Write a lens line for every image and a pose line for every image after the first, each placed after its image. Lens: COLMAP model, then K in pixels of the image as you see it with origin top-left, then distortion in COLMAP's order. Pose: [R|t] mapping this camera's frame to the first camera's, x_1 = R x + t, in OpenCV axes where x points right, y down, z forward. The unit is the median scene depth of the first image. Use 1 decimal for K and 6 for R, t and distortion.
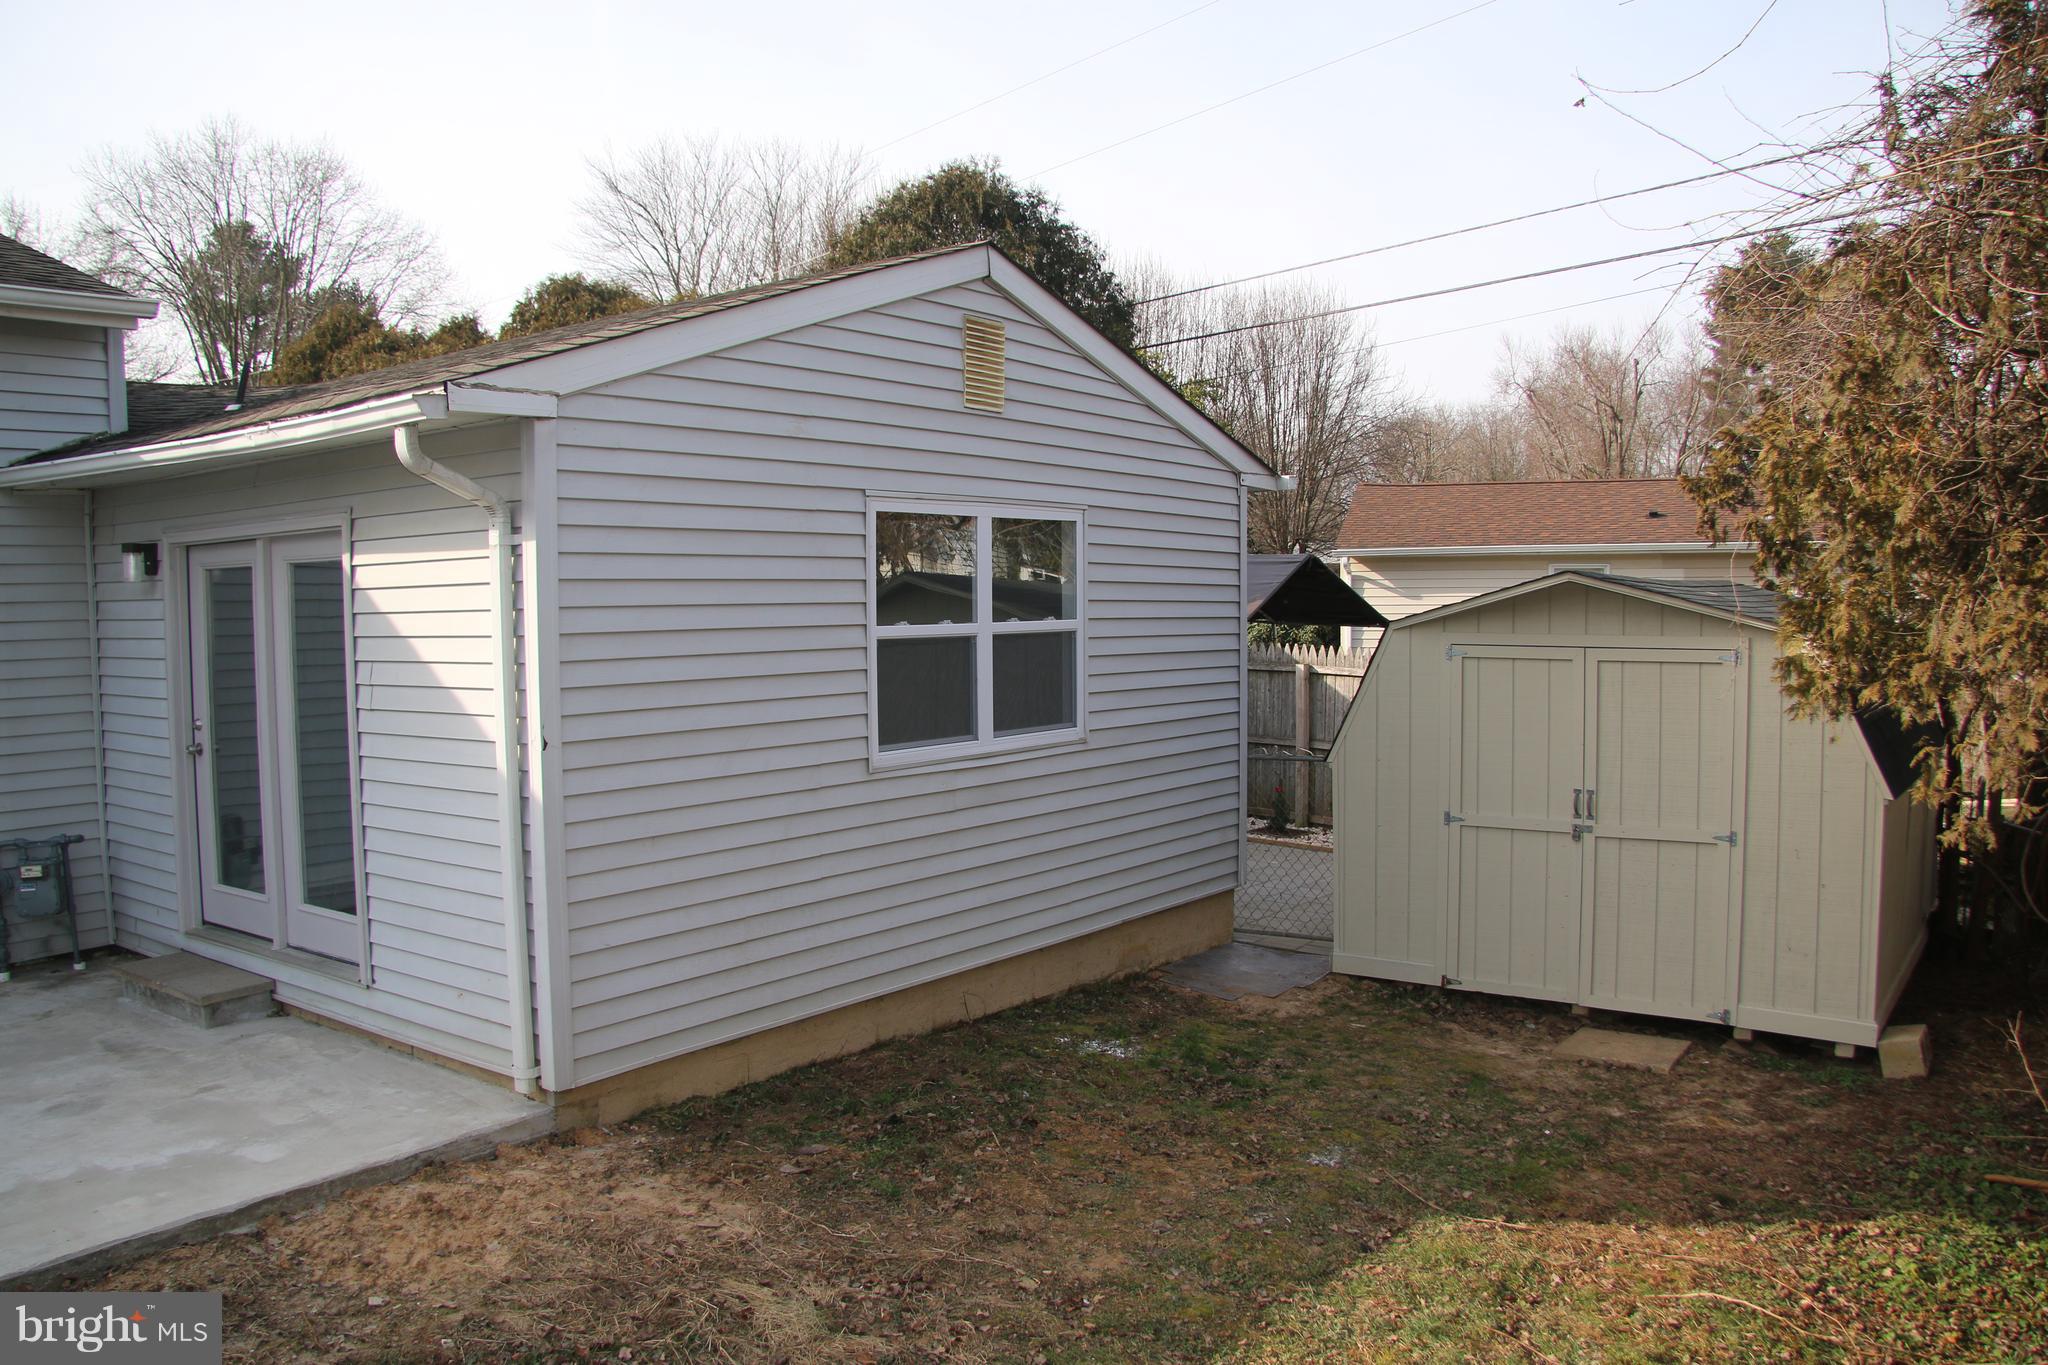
lens RADIAL K [[1549.5, 0, 1024.0], [0, 1549.5, 682.5], [0, 0, 1]] dist [-0.175908, 0.122563]
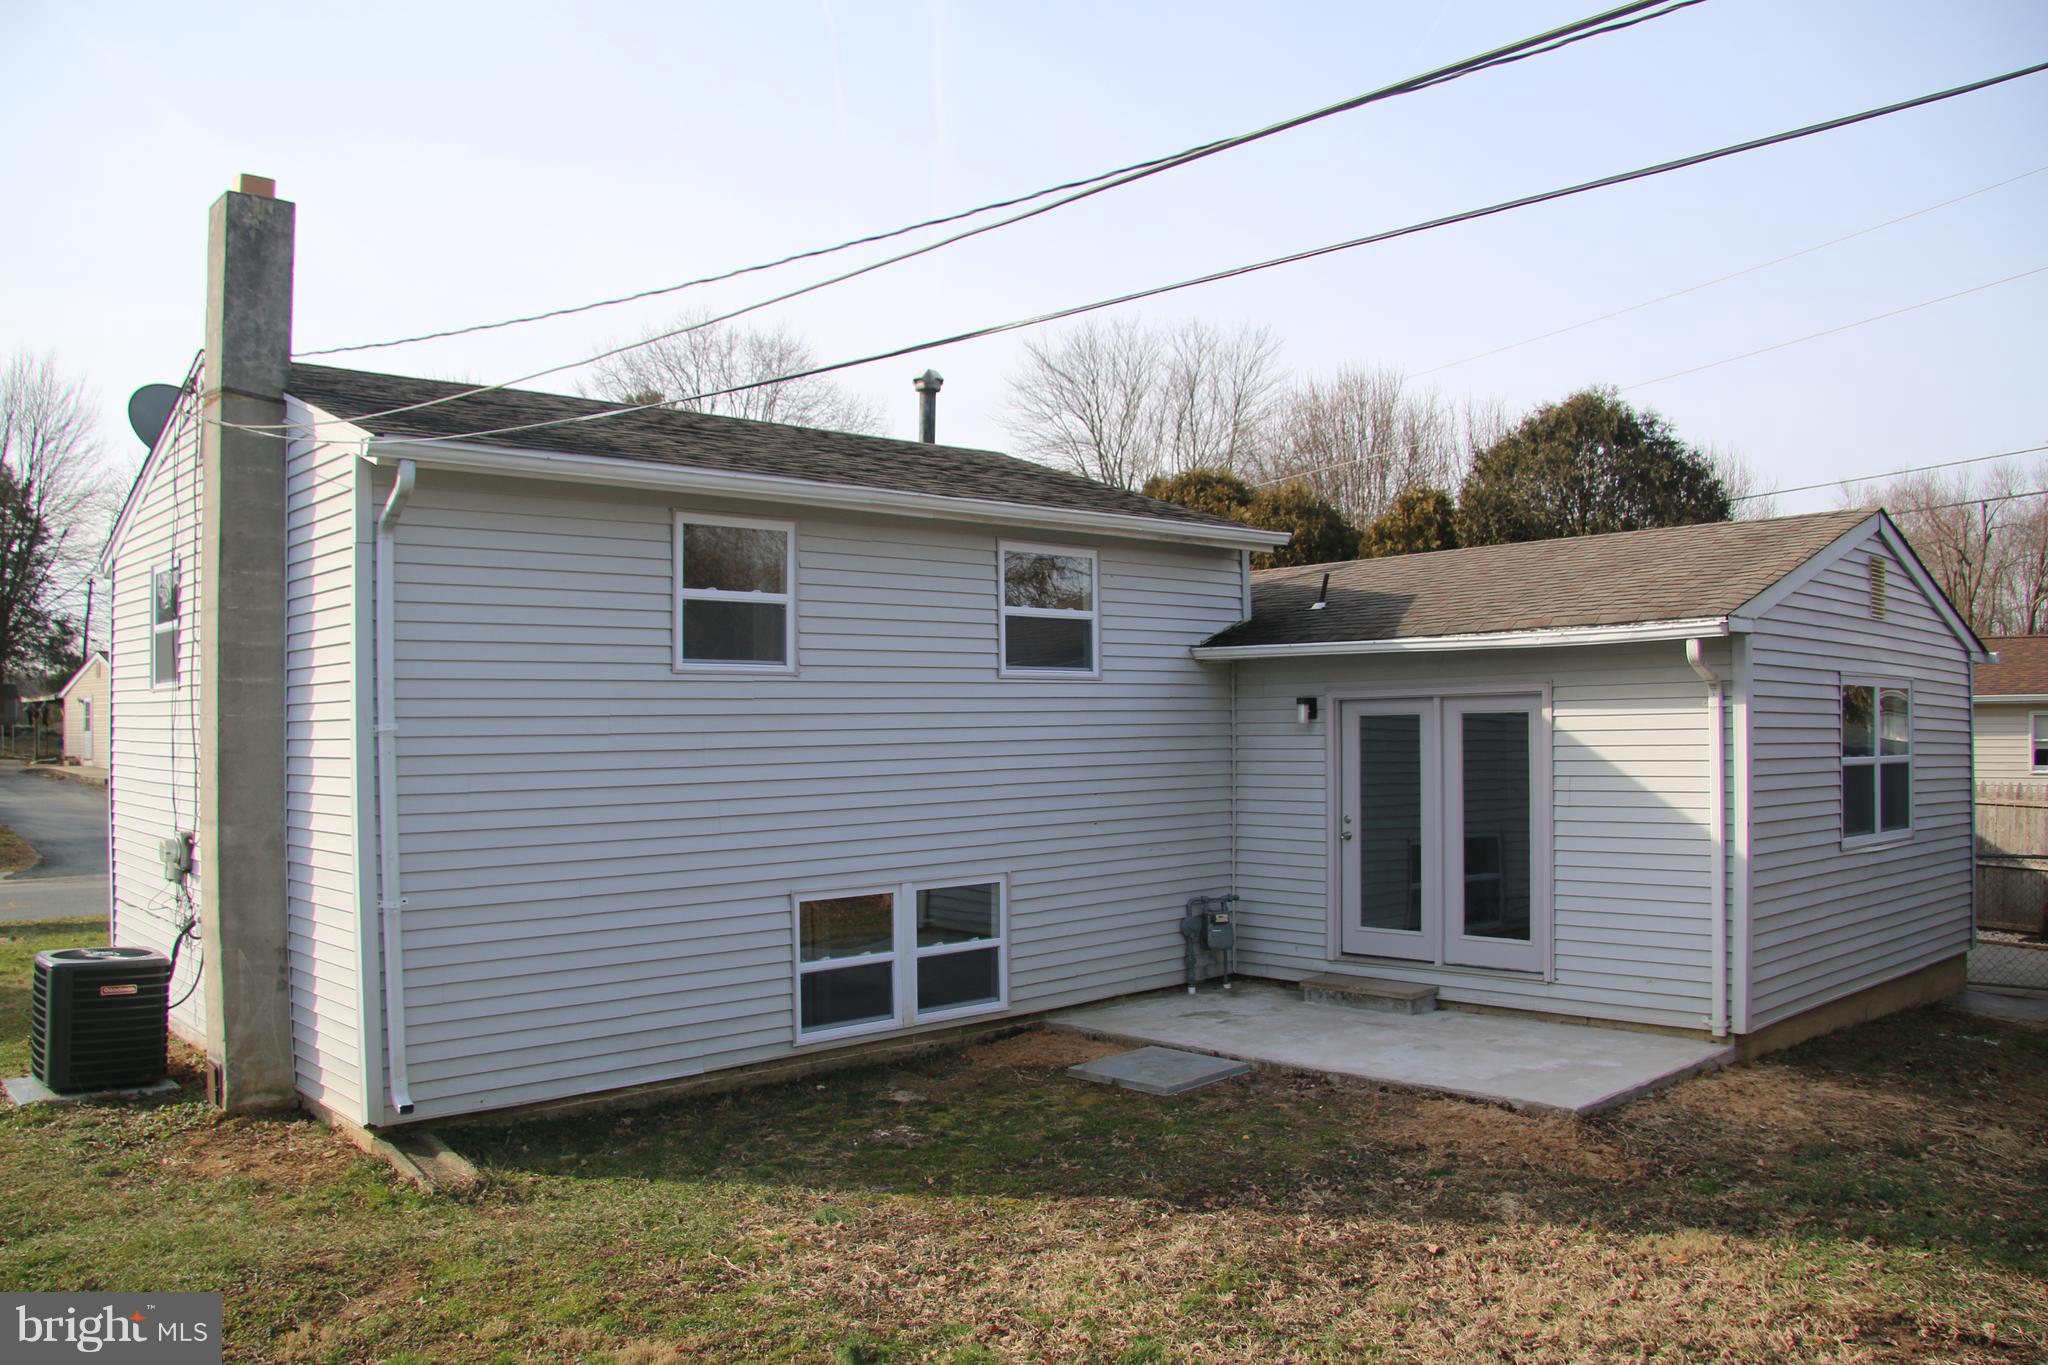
lens RADIAL K [[1549.5, 0, 1024.0], [0, 1549.5, 682.5], [0, 0, 1]] dist [-0.175908, 0.122563]
pose [[0.985750, 0.003099, -0.168186, -0.627100], [-0.018385, 0.995825, -0.089408, 0.035783], [0.167206, 0.091227, 0.981692, -0.592614]]
